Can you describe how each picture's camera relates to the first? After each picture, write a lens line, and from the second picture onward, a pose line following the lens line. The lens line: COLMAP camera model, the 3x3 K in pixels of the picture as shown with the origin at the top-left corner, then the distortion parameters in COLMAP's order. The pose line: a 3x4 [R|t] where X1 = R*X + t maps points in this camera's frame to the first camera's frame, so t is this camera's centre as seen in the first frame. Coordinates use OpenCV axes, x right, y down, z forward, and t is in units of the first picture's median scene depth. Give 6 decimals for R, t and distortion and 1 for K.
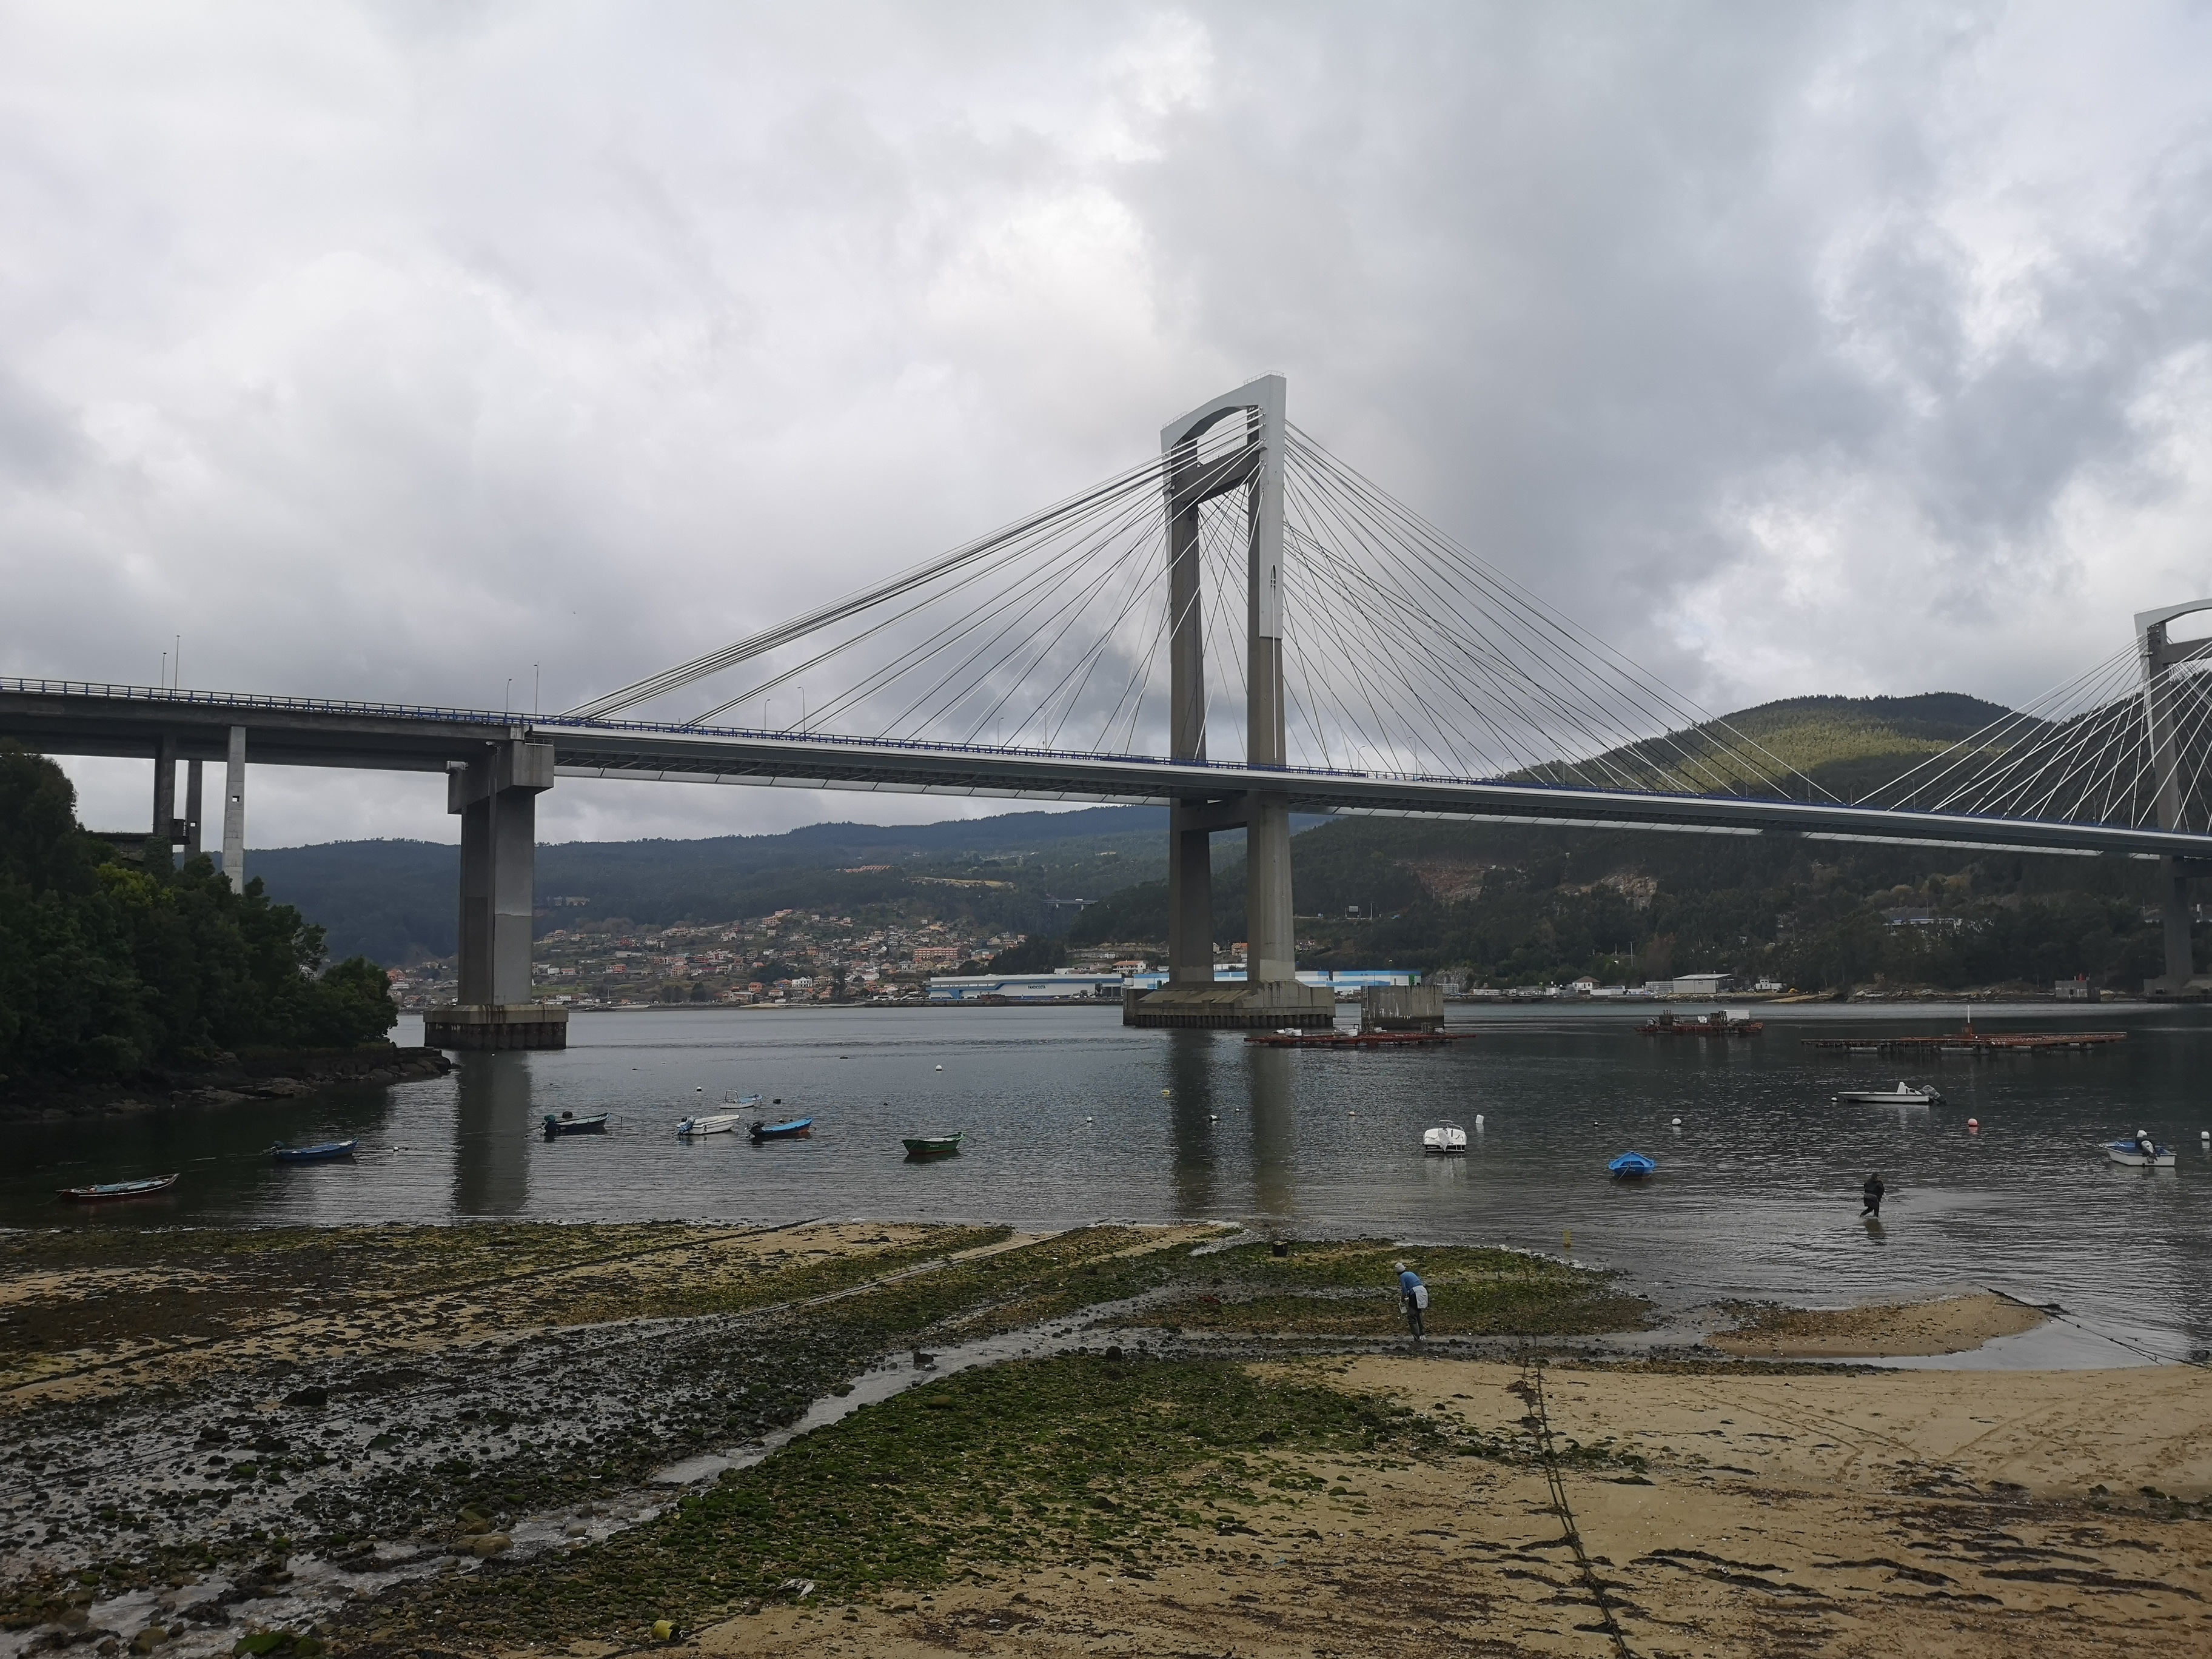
lens RADIAL K [[1736.6, 0, 1110.0], [0, 1736.6, 828.3], [0, 0, 1]] dist [0.047962, -0.074782]
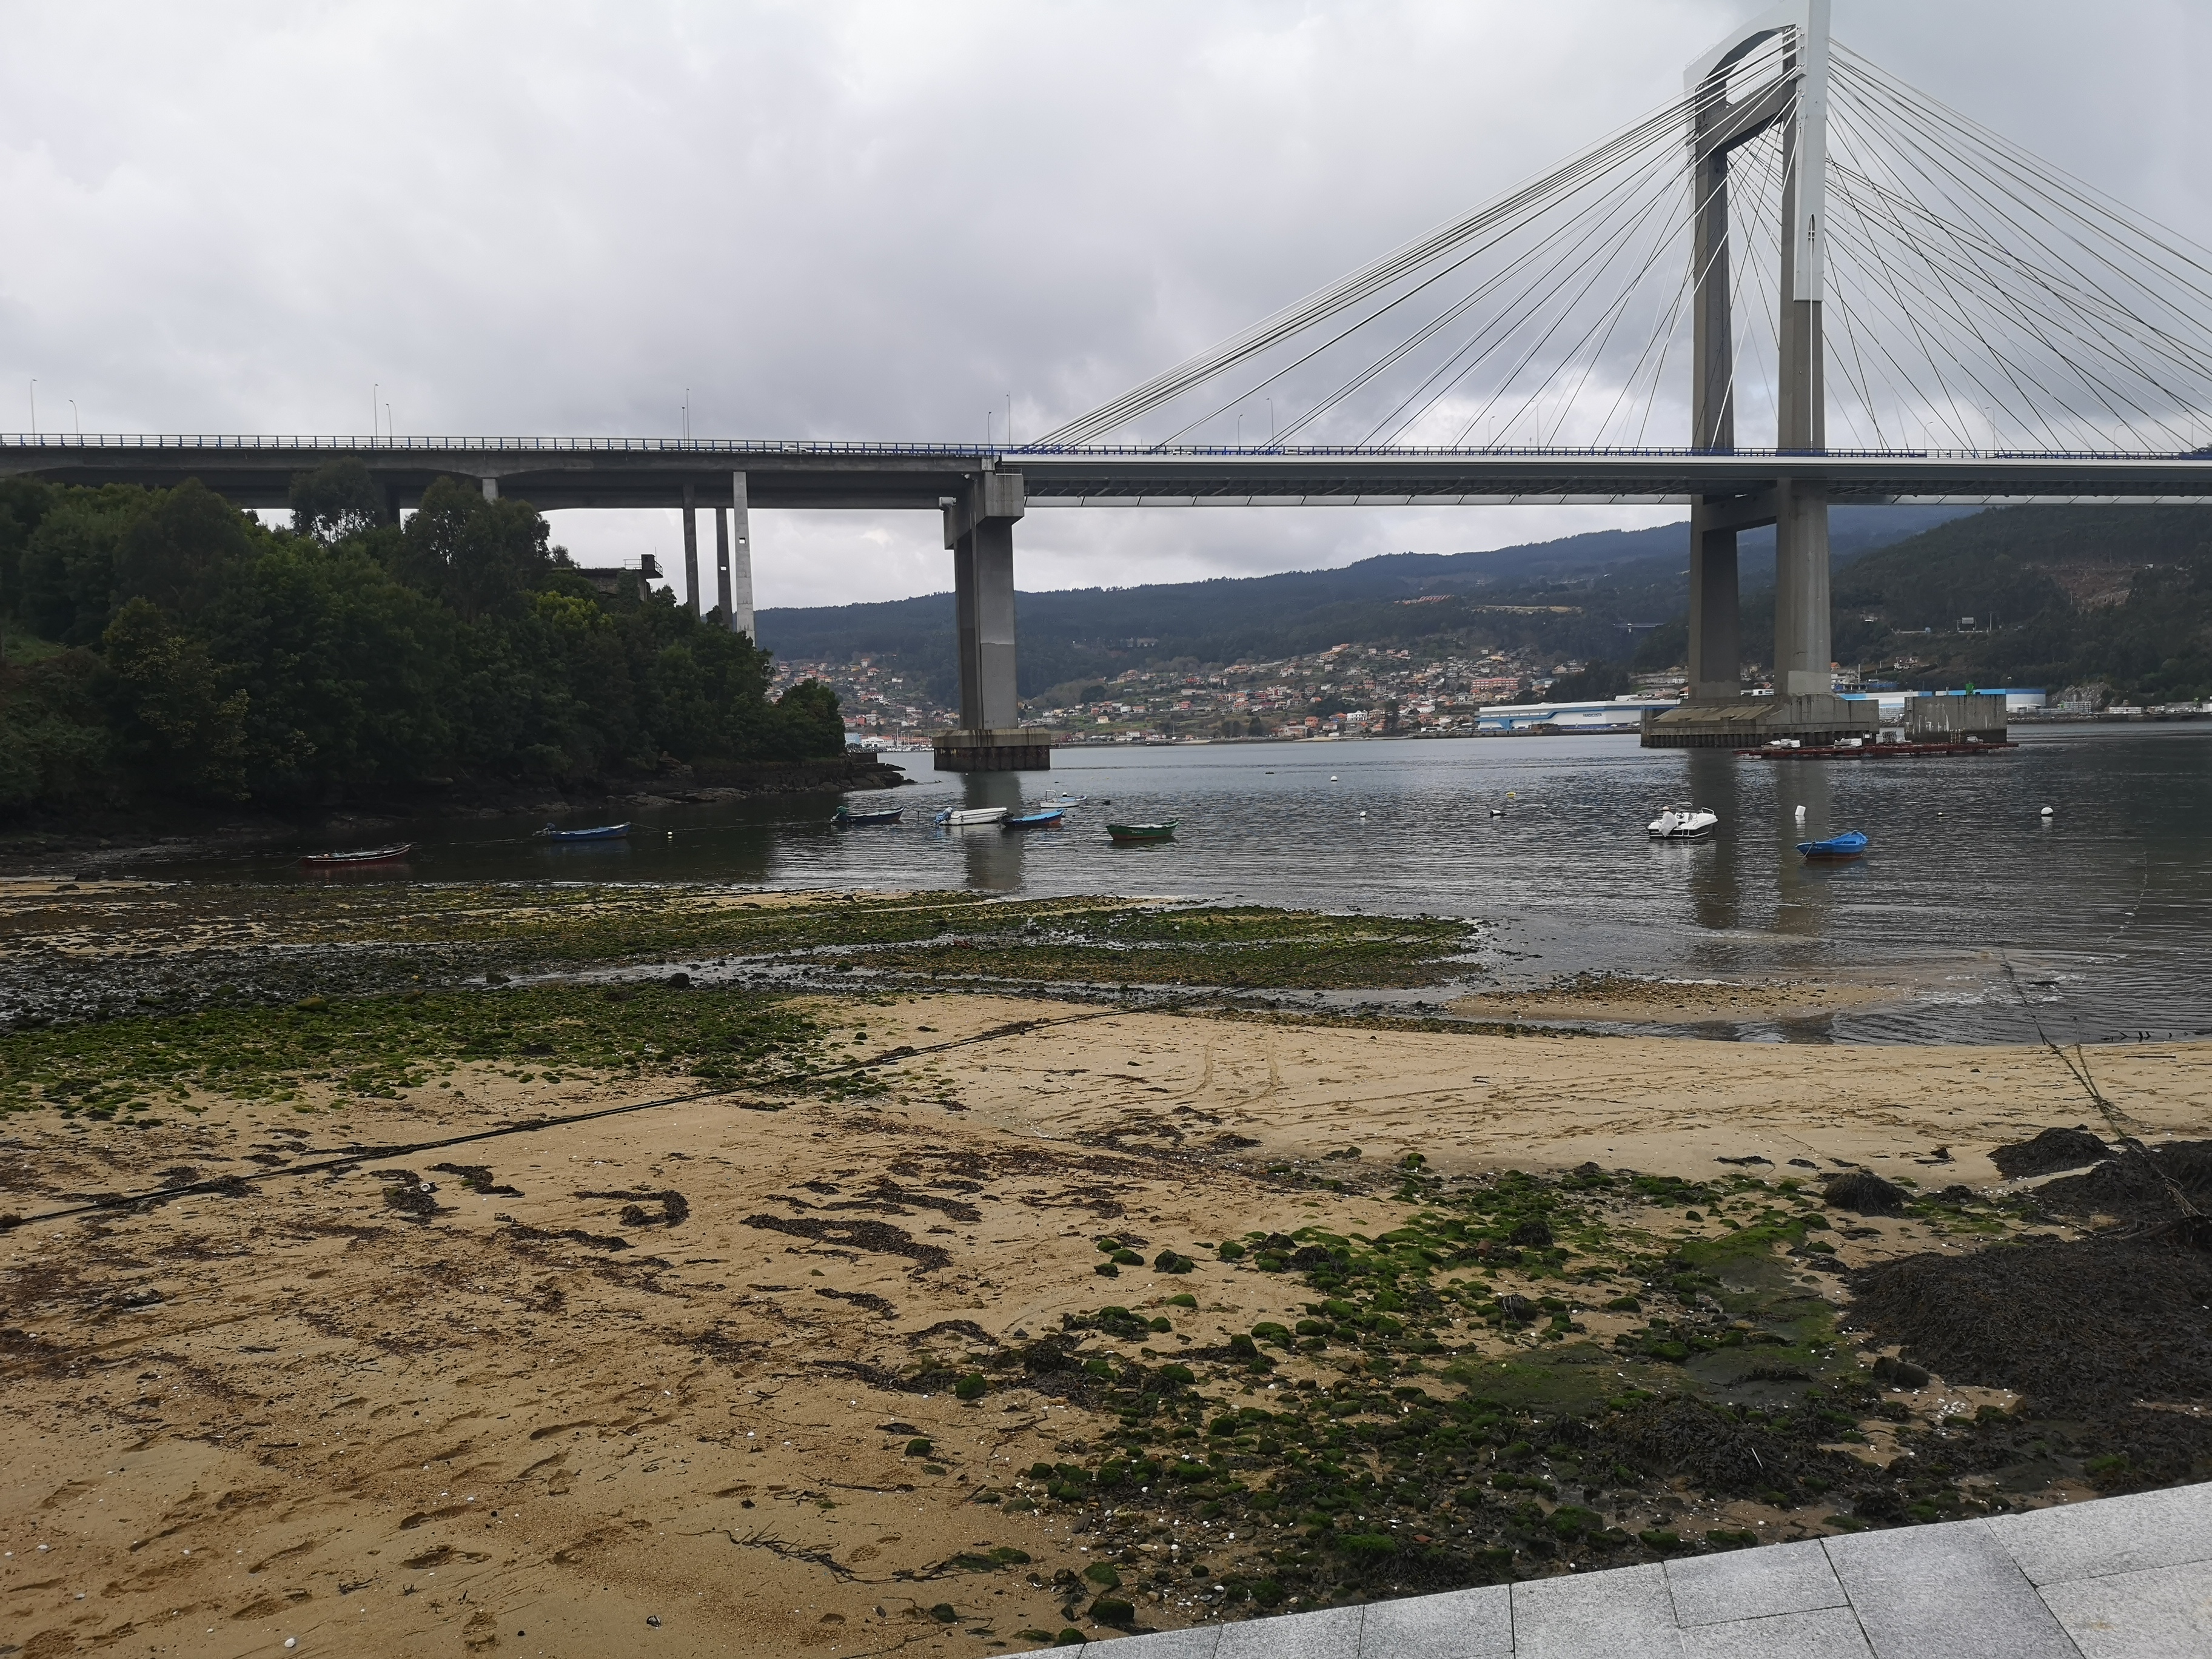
lens RADIAL K [[1739.9, 0, 1111.5], [0, 1739.9, 835.4], [0, 0, 1]] dist [0.095263, -0.194067]
pose [[0.948324, 0.004762, -0.317268, 0.306518], [0.044509, 0.988005, 0.147869, 0.067848], [0.314166, -0.154349, 0.936737, 0.158055]]
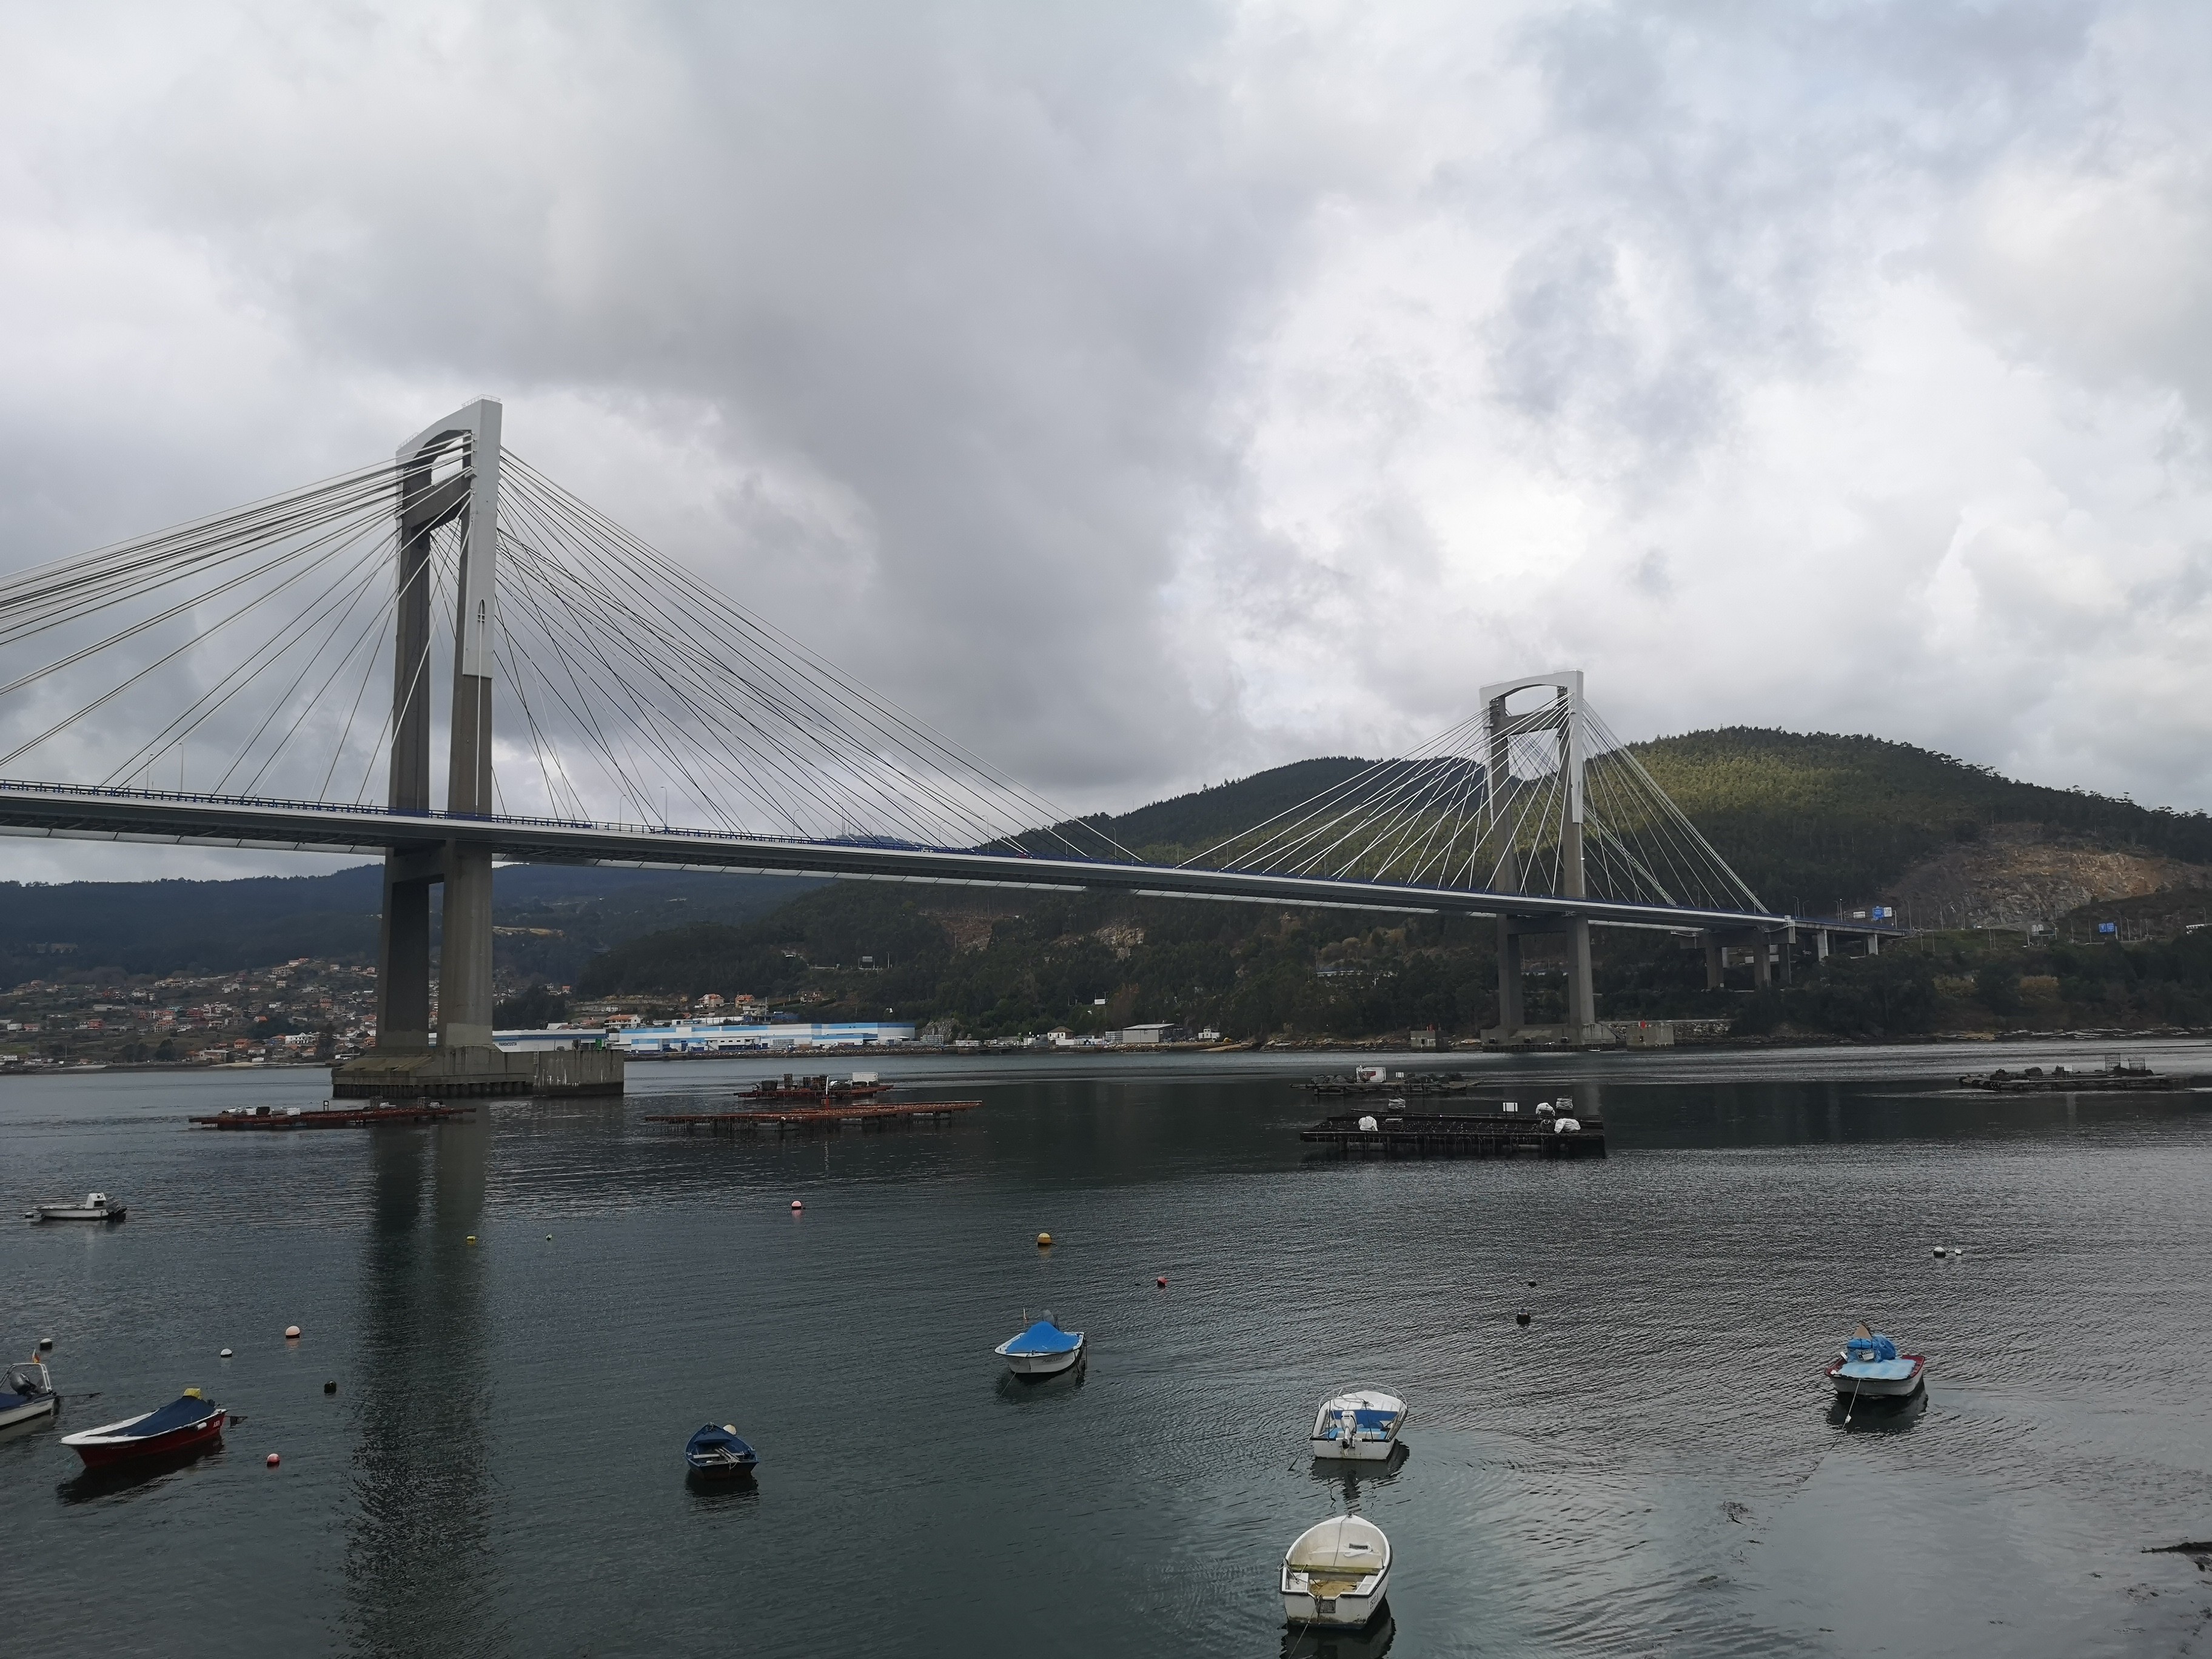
lens RADIAL K [[1734.1, 0, 1106.0], [0, 1734.1, 829.5], [0, 0, 1]] dist [0.034261, -0.047548]
pose [[0.976420, 0.017114, 0.215199, 1.616683], [-0.011341, 0.999543, -0.028036, -0.037892], [-0.215580, 0.024935, 0.976168, 0.133148]]
